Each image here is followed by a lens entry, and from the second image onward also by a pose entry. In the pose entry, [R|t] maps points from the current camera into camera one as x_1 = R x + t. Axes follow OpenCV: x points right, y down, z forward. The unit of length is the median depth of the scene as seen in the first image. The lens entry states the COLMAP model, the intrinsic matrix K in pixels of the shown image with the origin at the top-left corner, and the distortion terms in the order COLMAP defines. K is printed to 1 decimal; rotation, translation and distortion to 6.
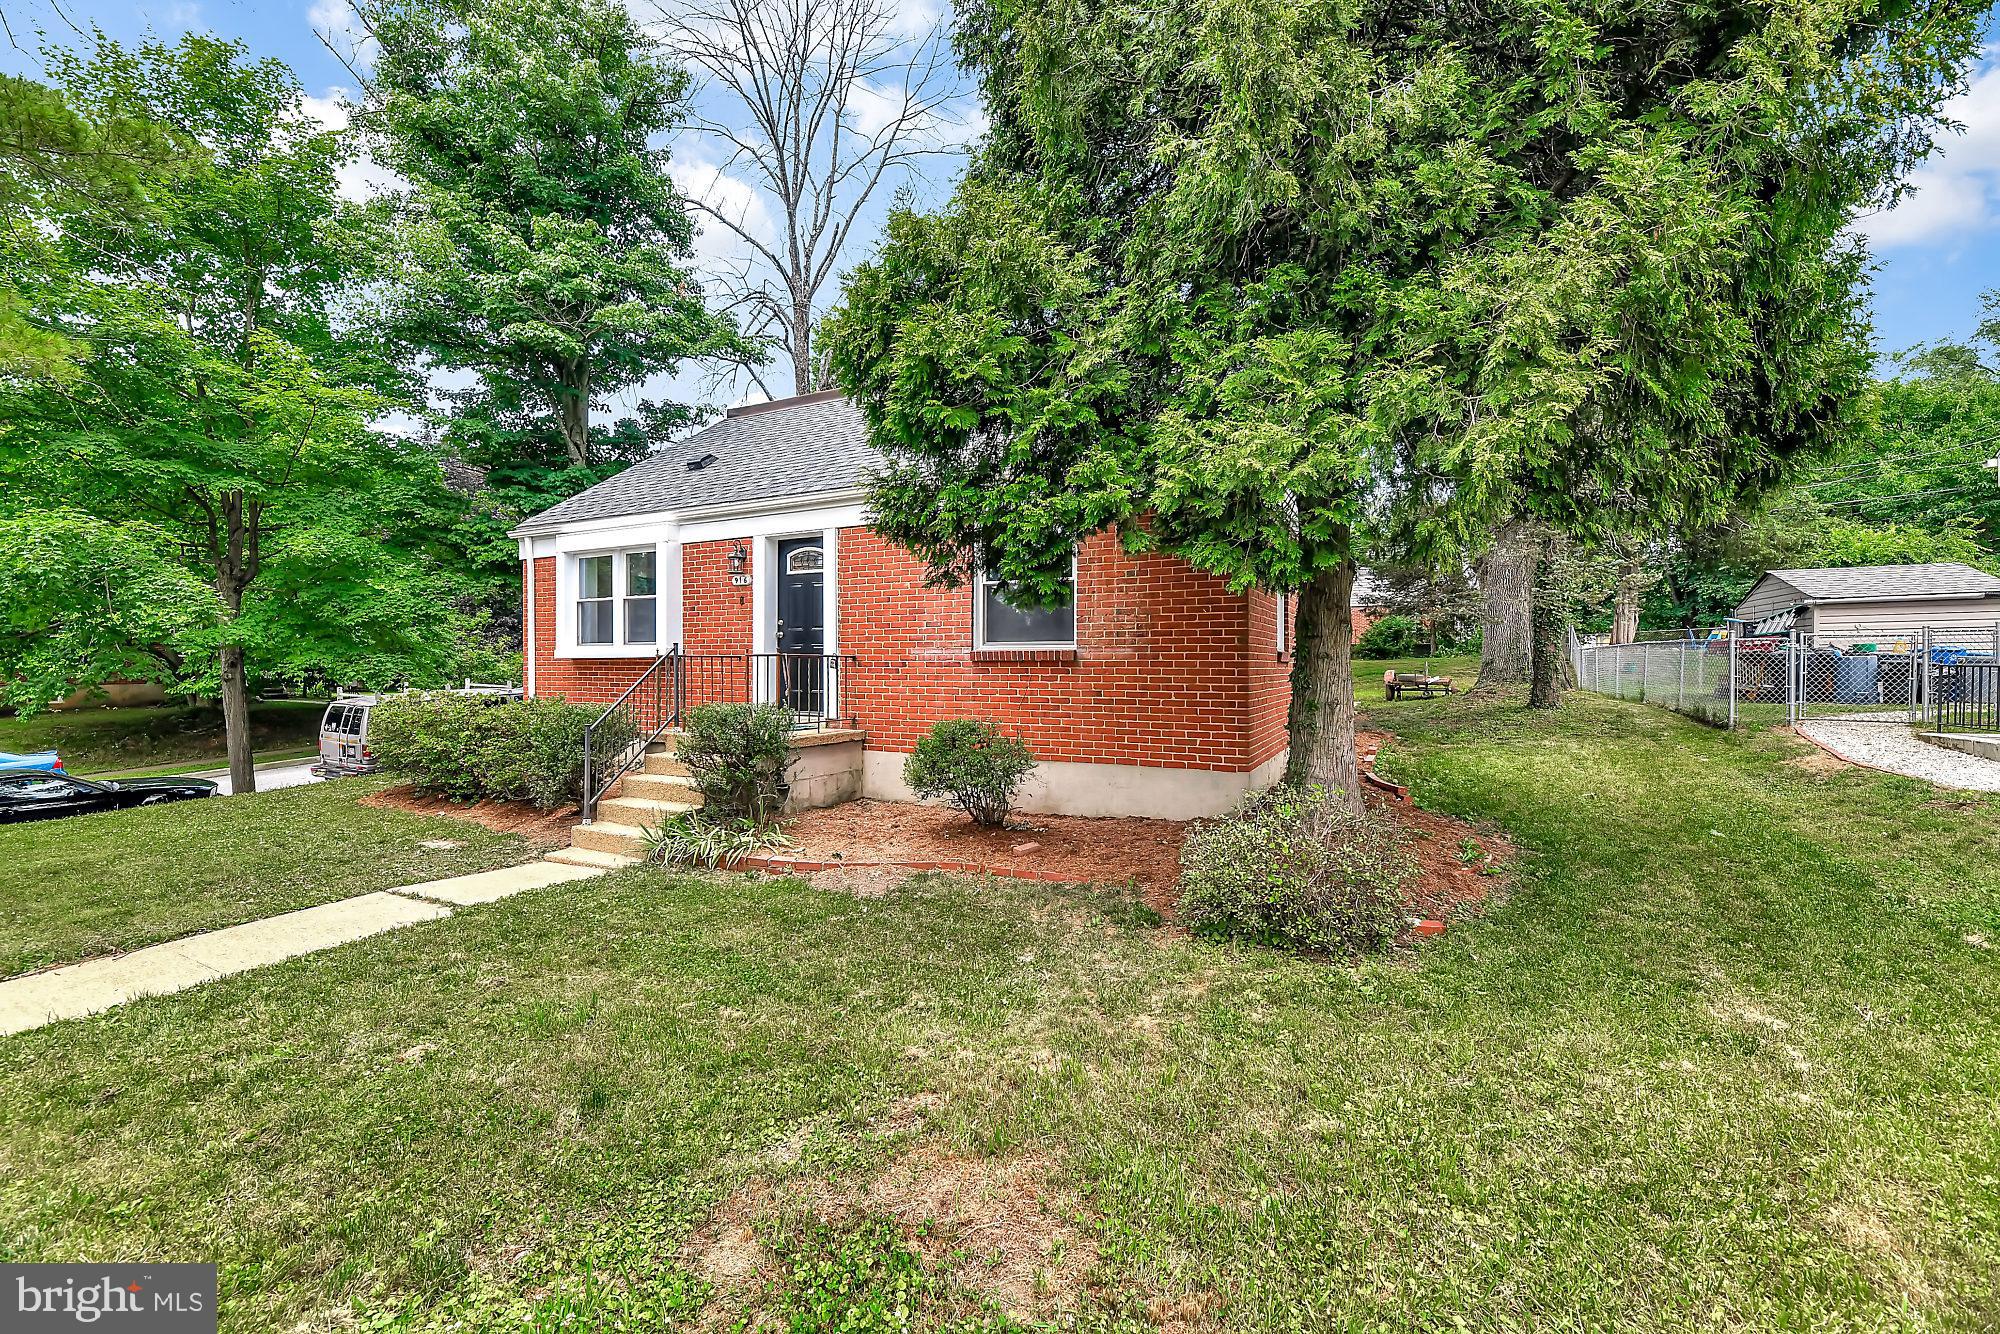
lens RADIAL K [[792.7, 0, 1000.0], [0, 792.7, 667.0], [0, 0, 1]] dist [-0.000507, -0.000148]
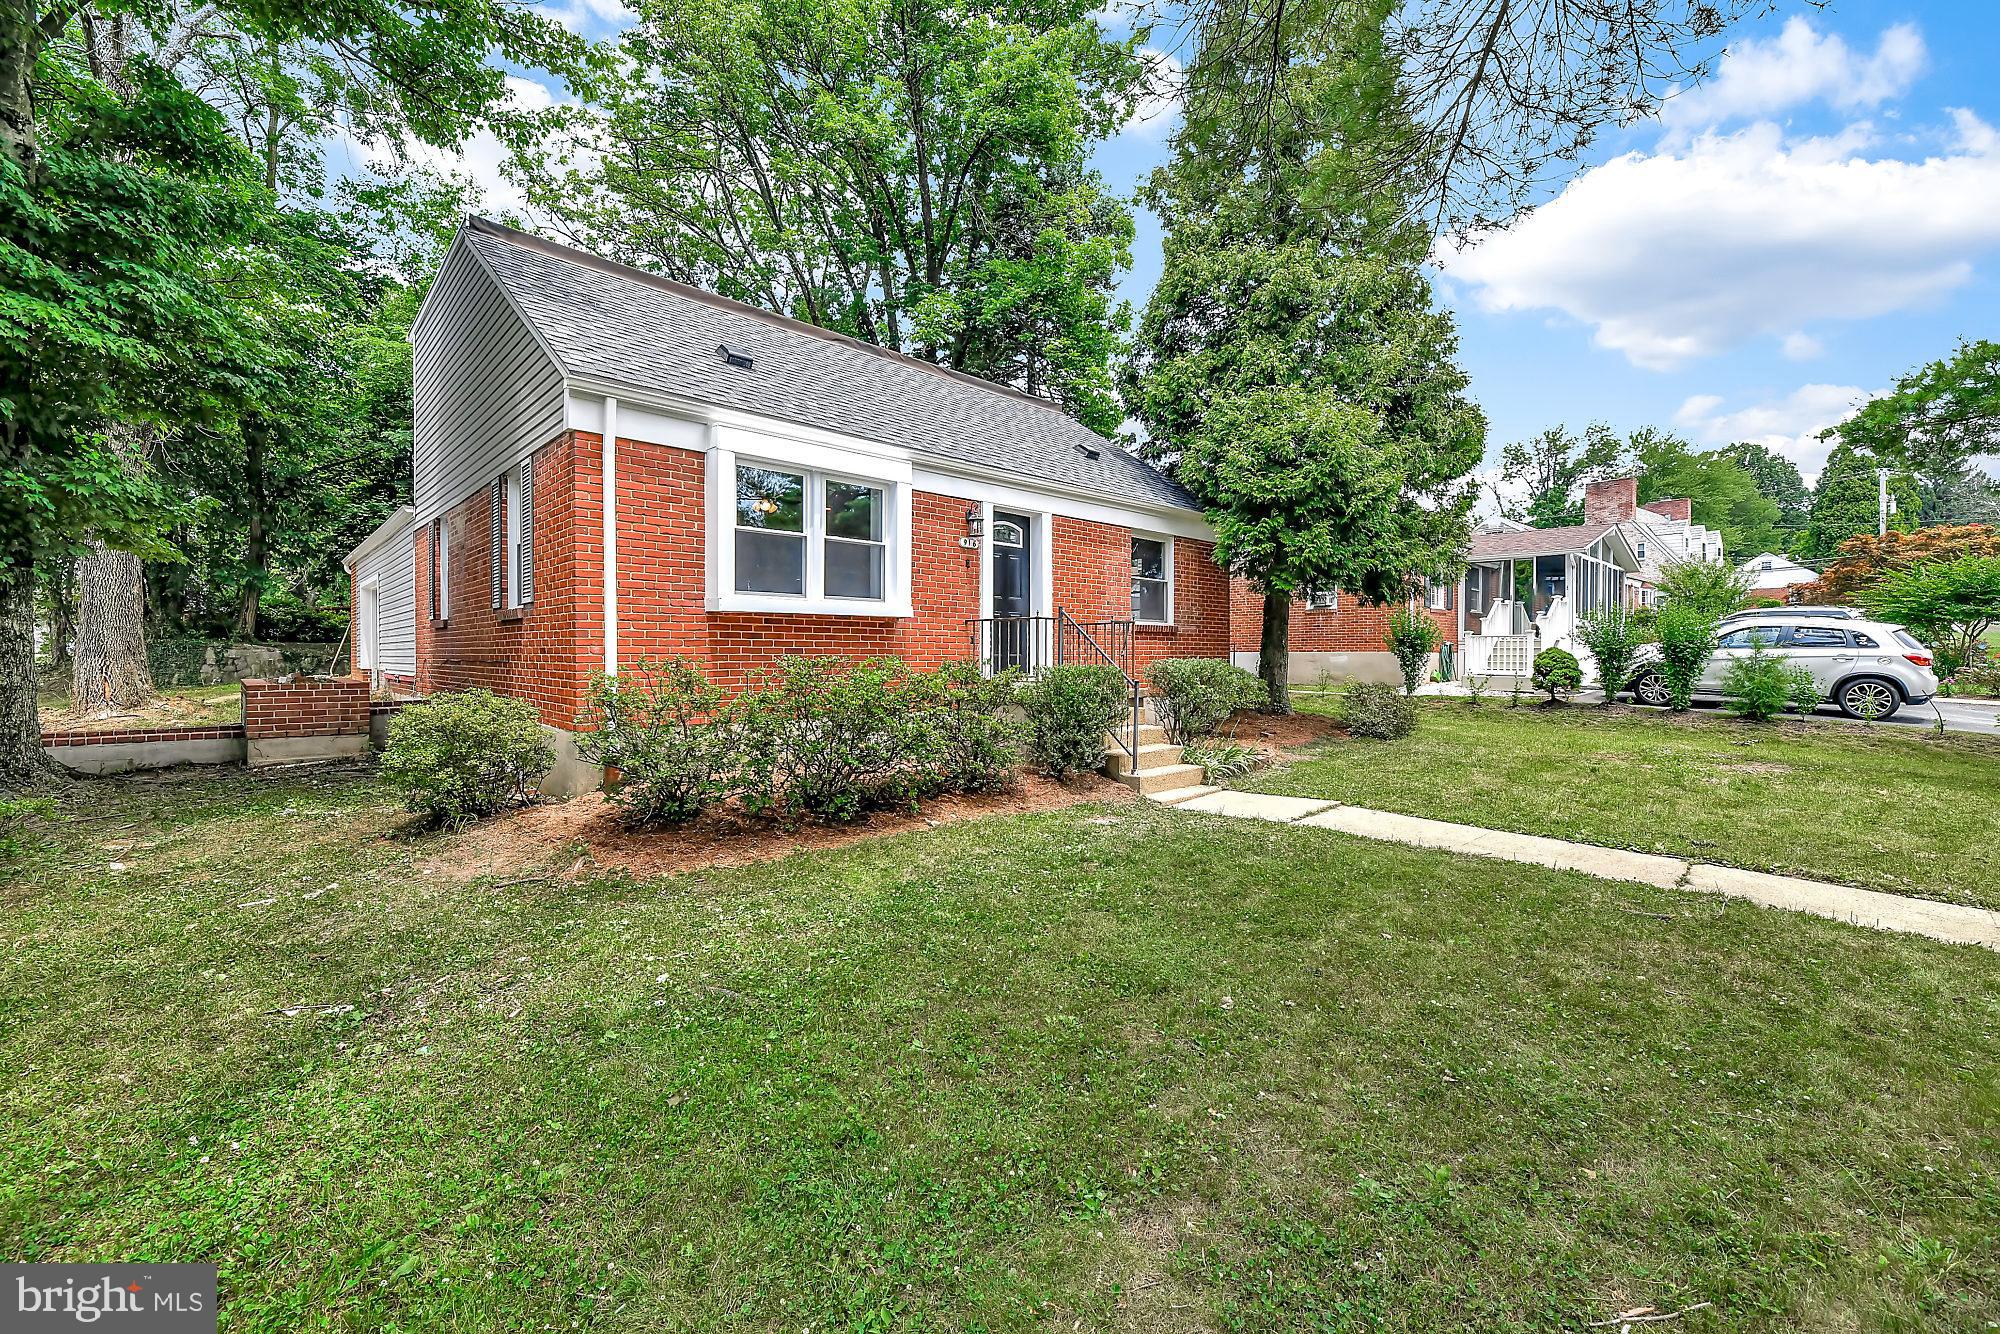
lens RADIAL K [[792.7, 0, 1000.0], [0, 792.7, 667.0], [0, 0, 1]] dist [-0.000507, -0.000148]
pose [[0.340045, -0.021634, 0.940160, -1.251503], [-0.010293, 0.999590, 0.026724, 0.018023], [-0.940353, -0.018764, 0.339683, 0.630716]]
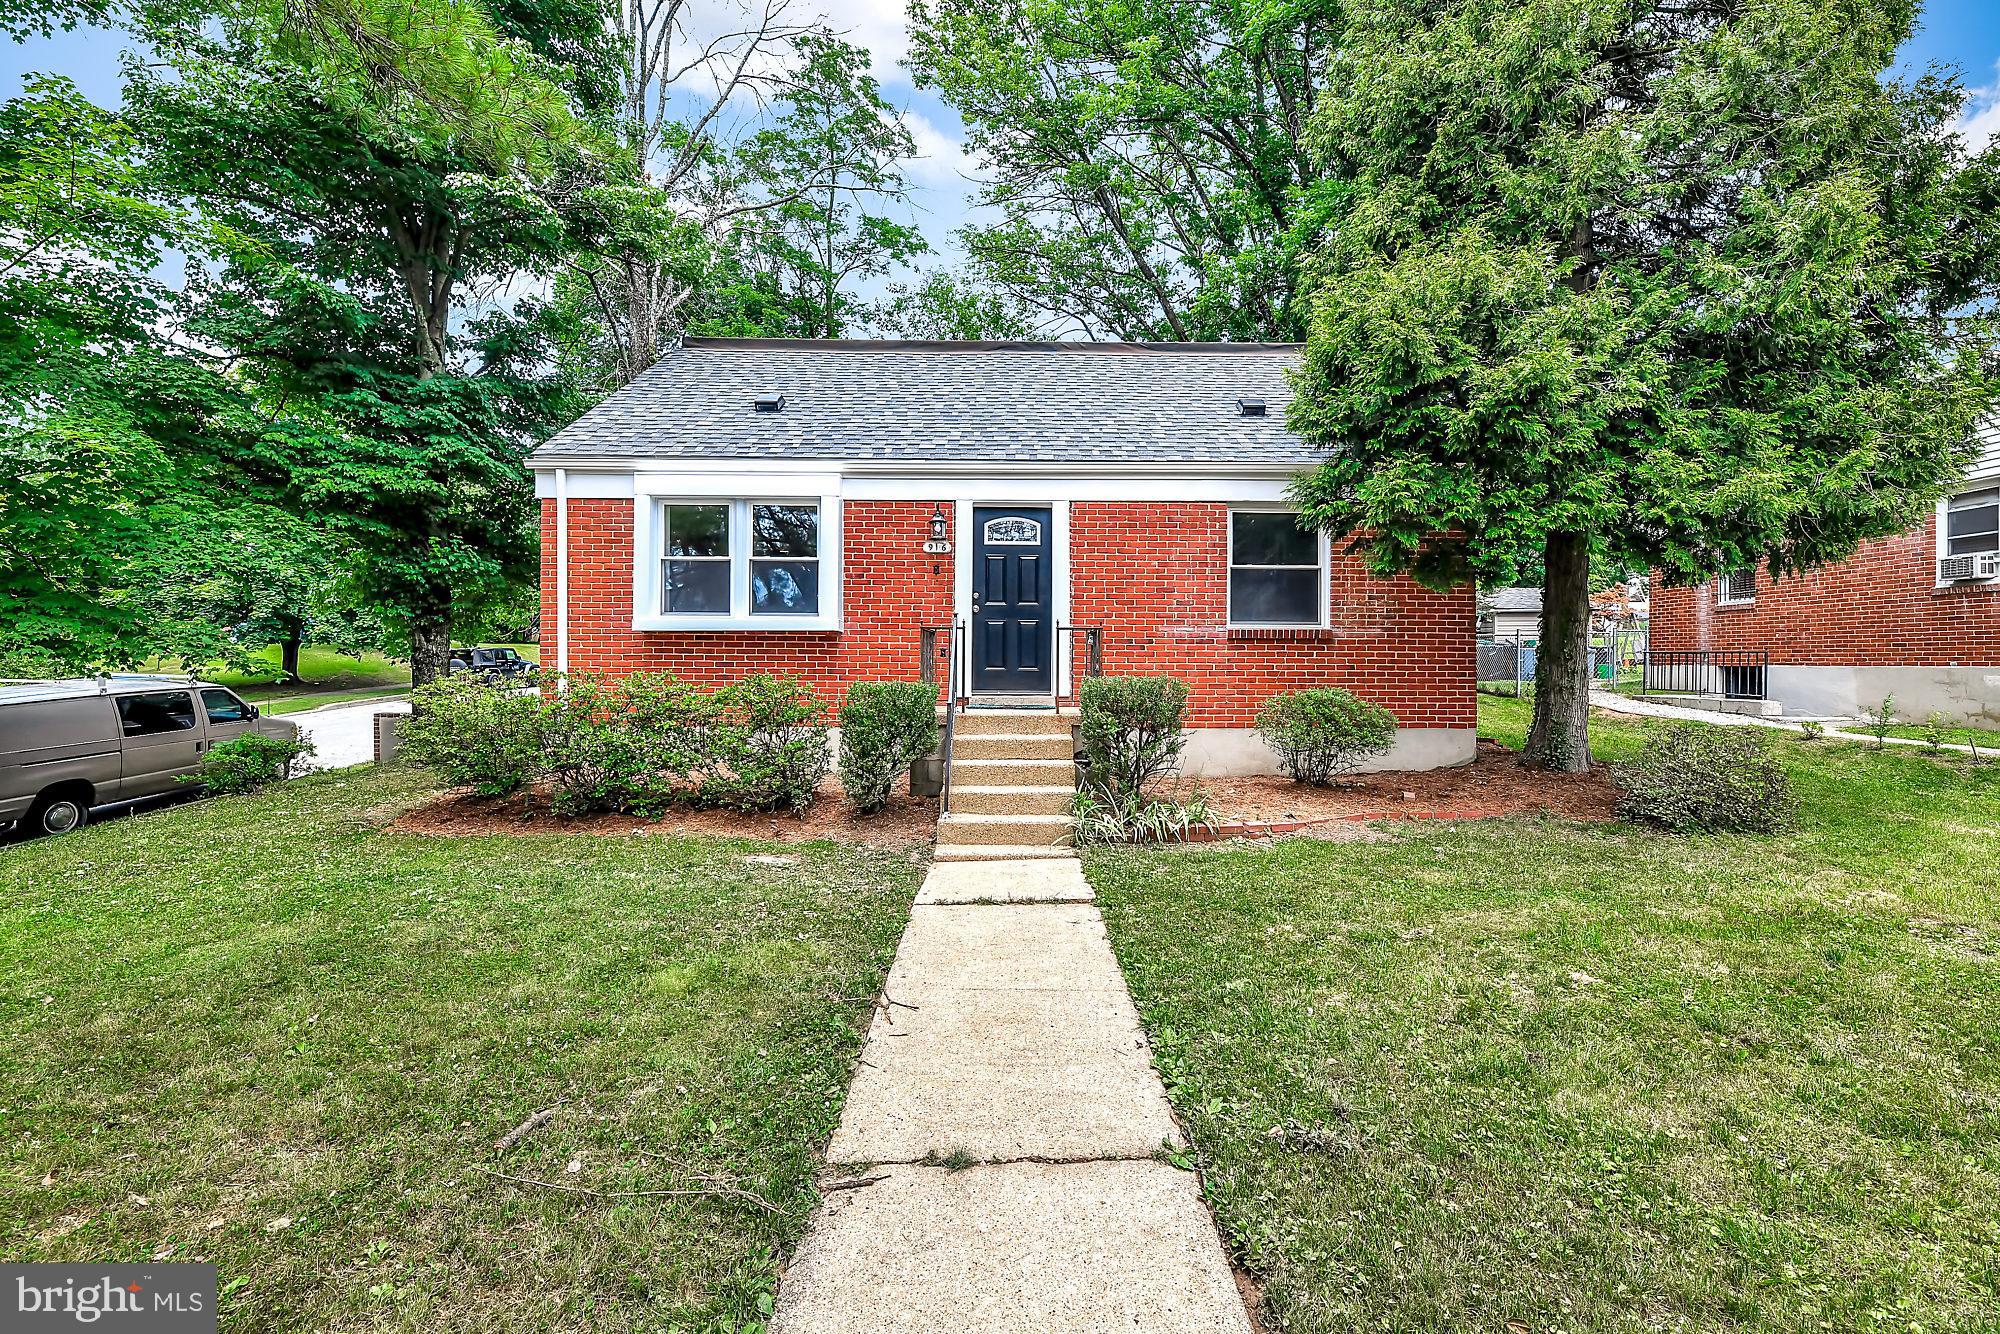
lens RADIAL K [[792.7, 0, 1000.0], [0, 792.7, 667.0], [0, 0, 1]] dist [-0.000507, -0.000148]
pose [[0.885842, 0.000439, 0.463987, -0.685907], [-0.003946, 0.999971, 0.006587, 0.021453], [-0.463970, -0.007666, 0.885818, 0.161379]]
